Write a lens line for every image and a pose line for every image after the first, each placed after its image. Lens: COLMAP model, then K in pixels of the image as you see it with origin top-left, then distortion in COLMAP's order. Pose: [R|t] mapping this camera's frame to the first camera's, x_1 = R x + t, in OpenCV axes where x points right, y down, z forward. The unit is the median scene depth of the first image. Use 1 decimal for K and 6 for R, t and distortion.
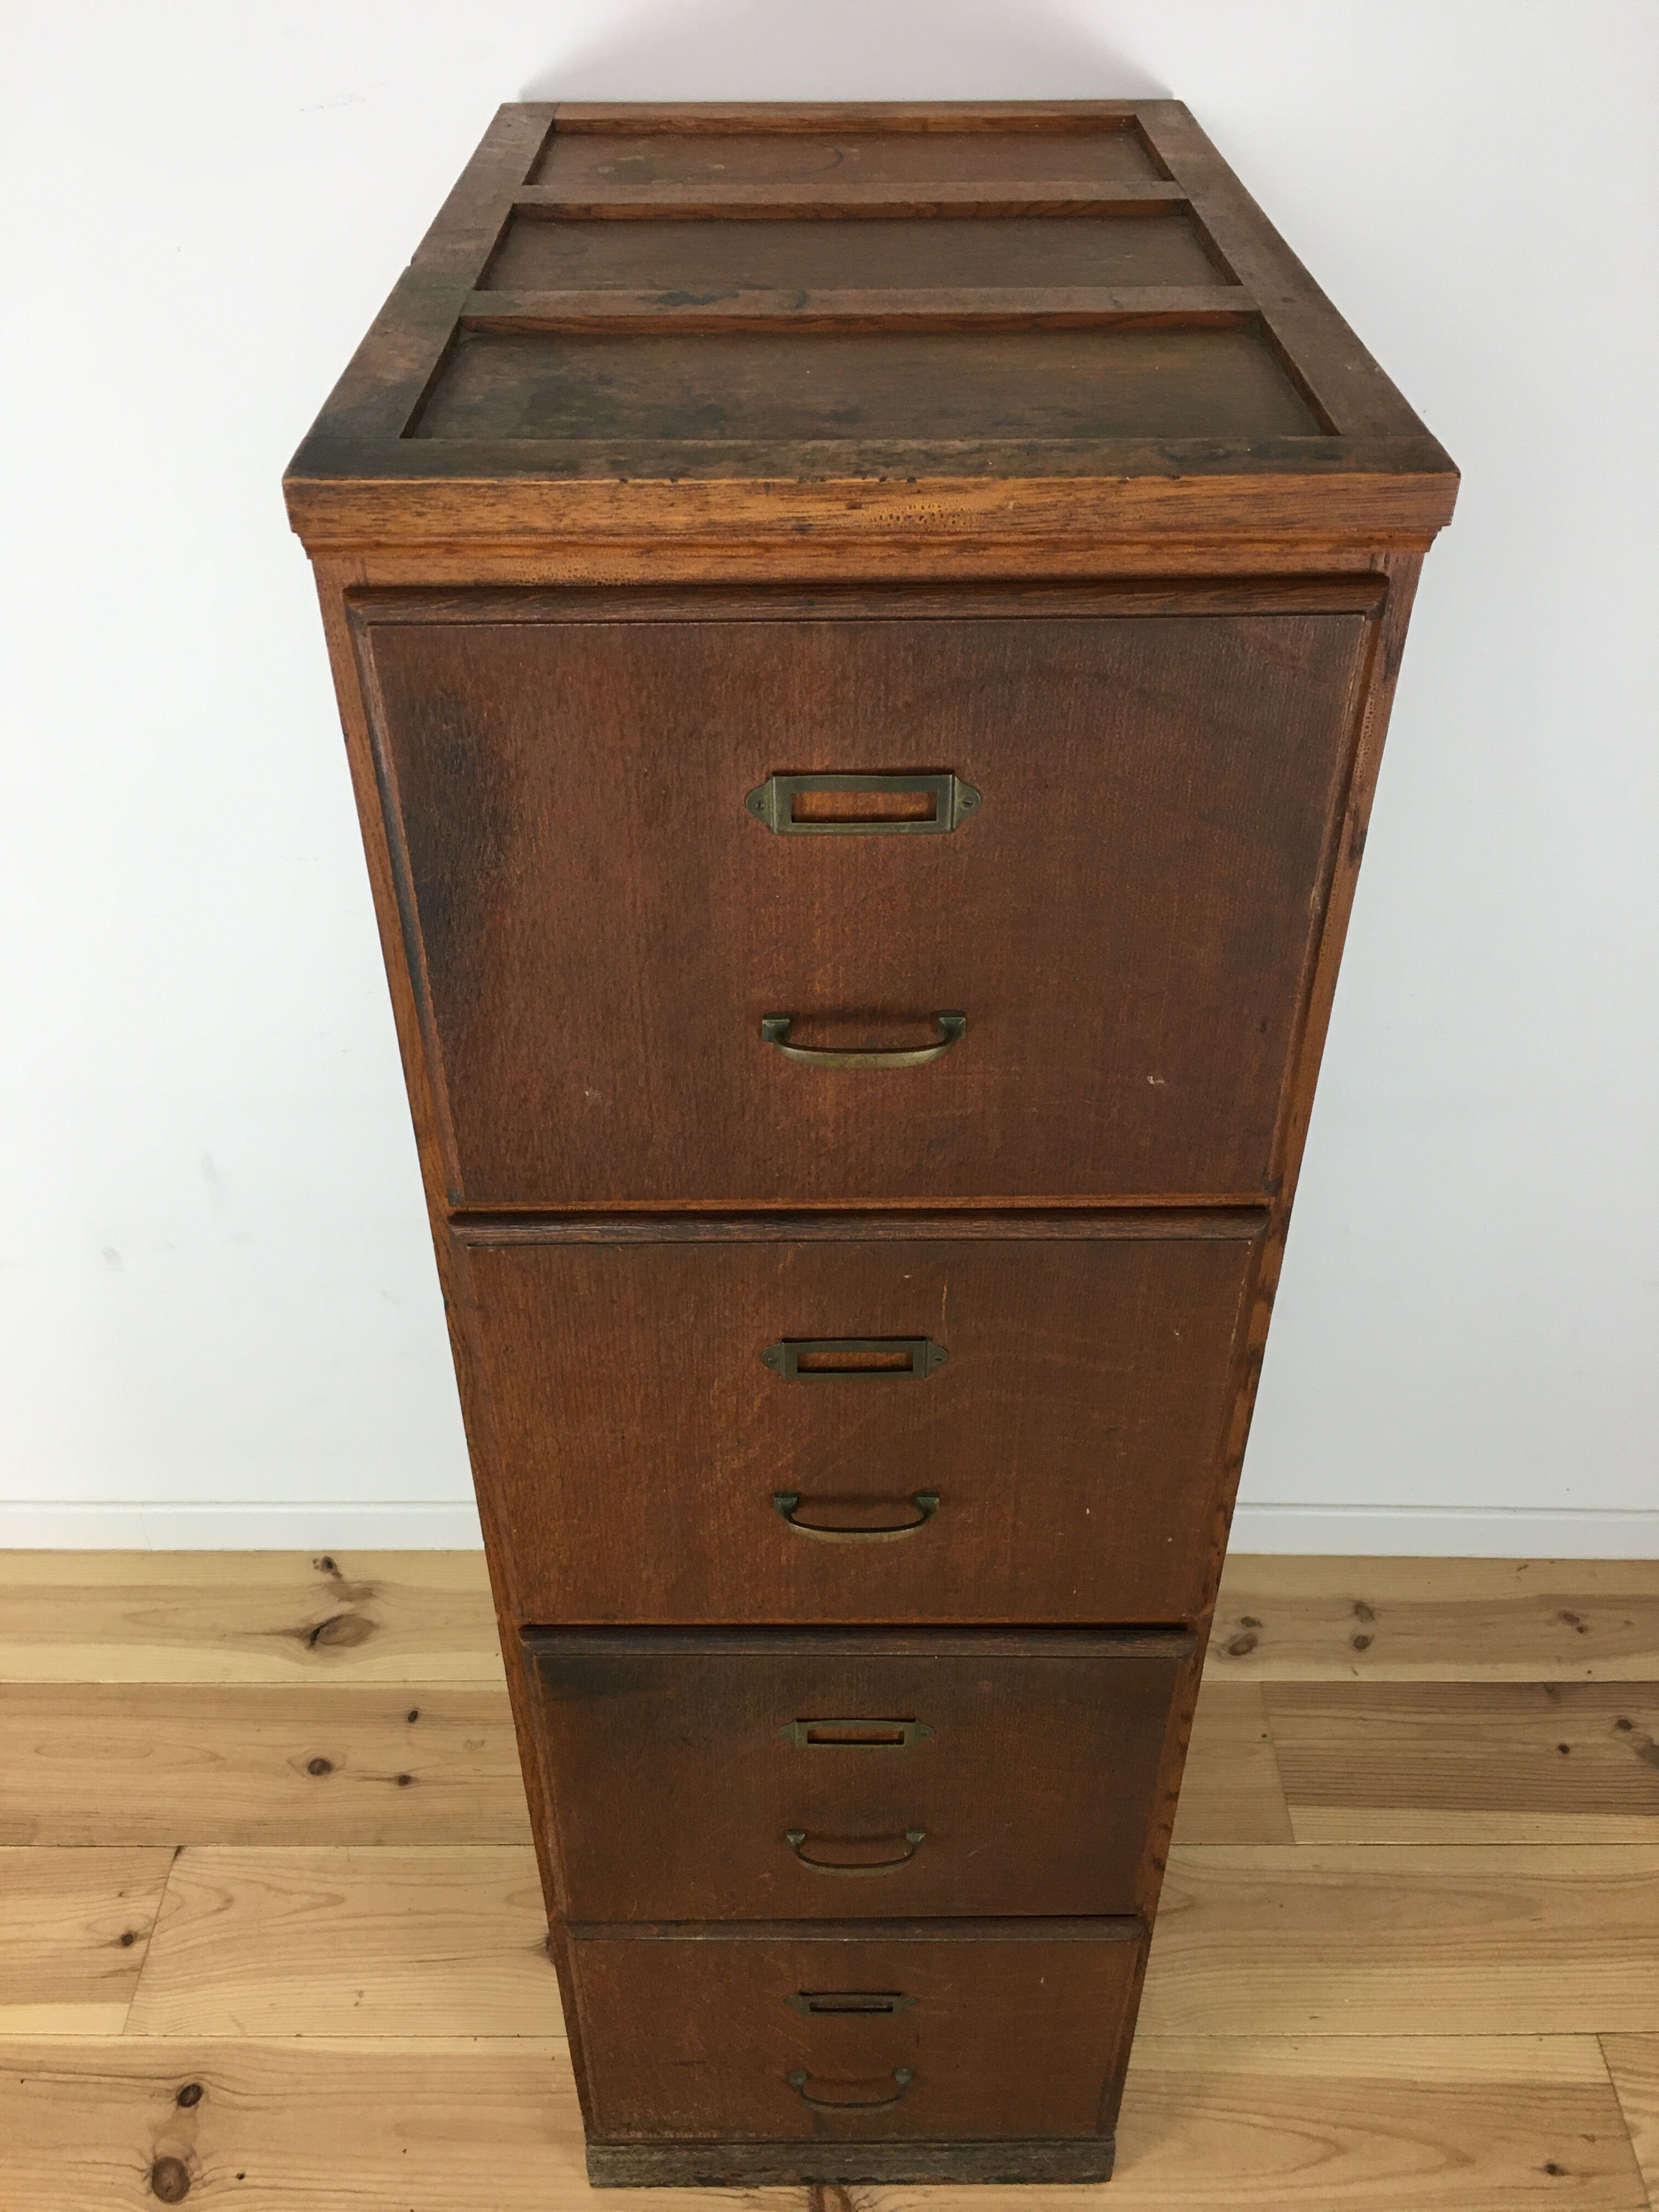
lens RADIAL K [[1850.4, 0, 838.3], [0, 1850.4, 1125.9], [0, 0, 1]] dist [0.059880, -0.103516]
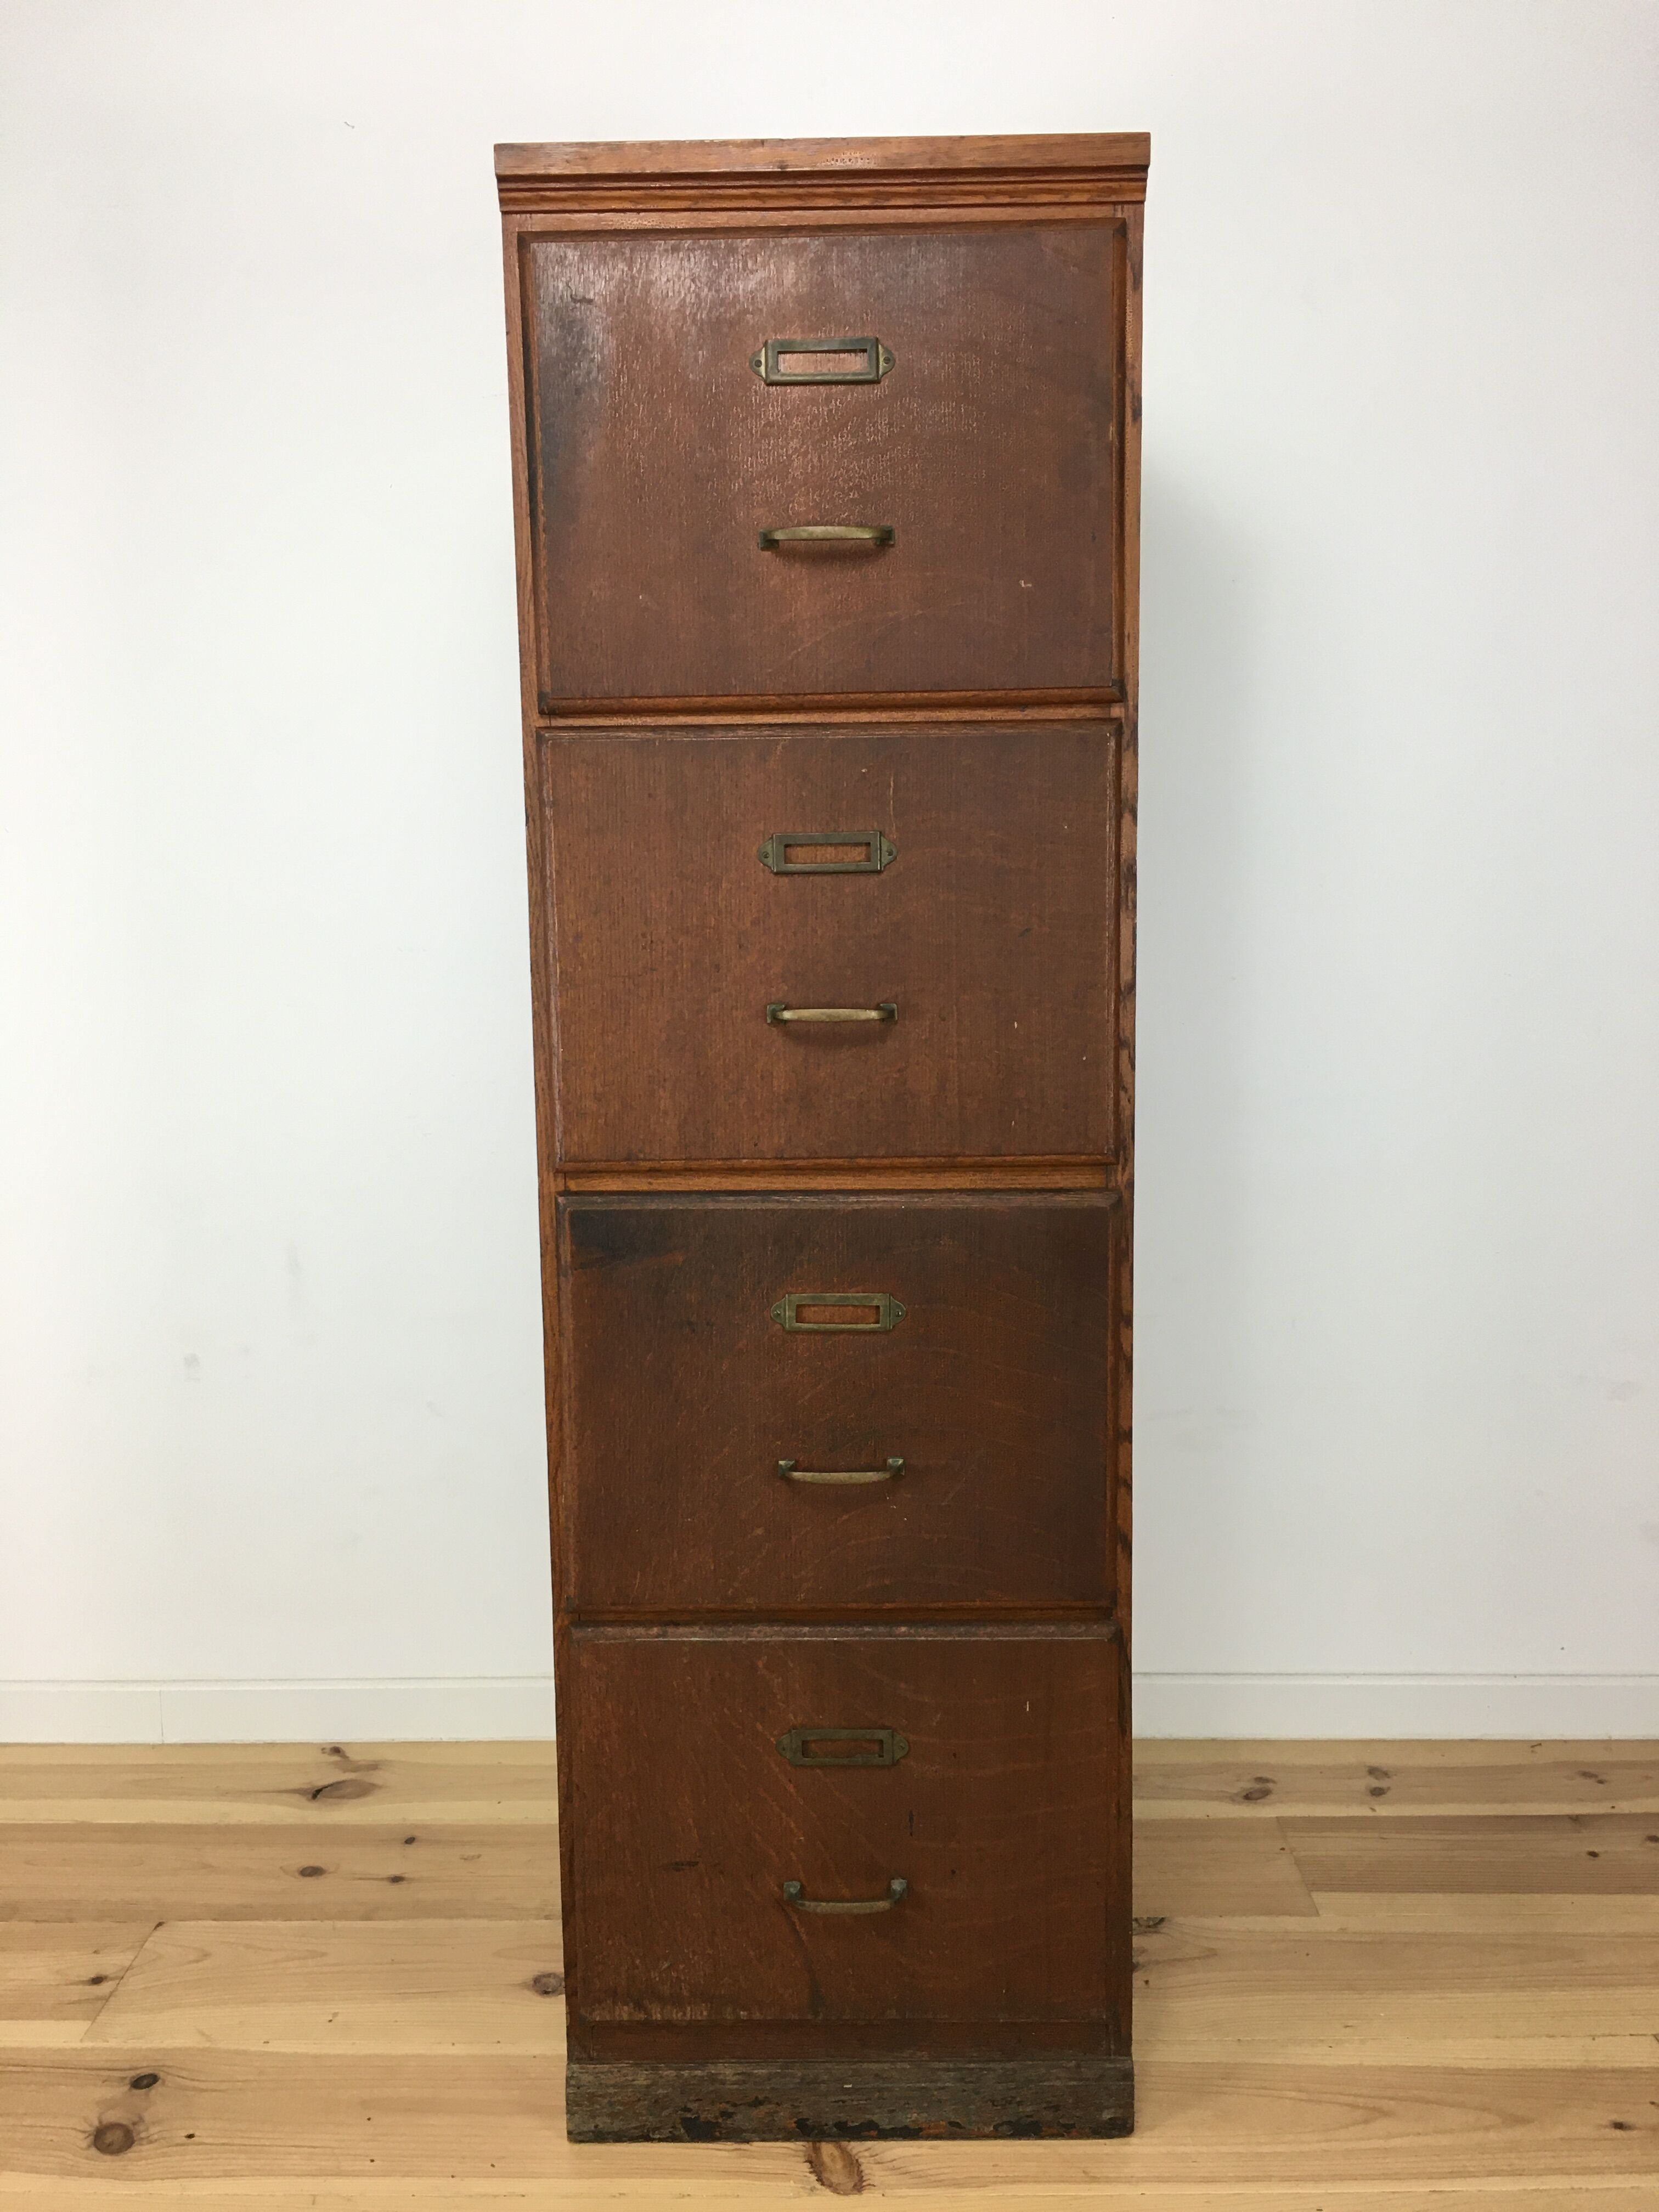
lens RADIAL K [[1850.4, 0, 838.3], [0, 1850.4, 1125.9], [0, 0, 1]] dist [0.059880, -0.103516]
pose [[0.999790, -0.012966, -0.015889, 0.019280], [0.003524, 0.871875, -0.489717, 0.517054], [0.020203, 0.489558, 0.871737, -0.039267]]
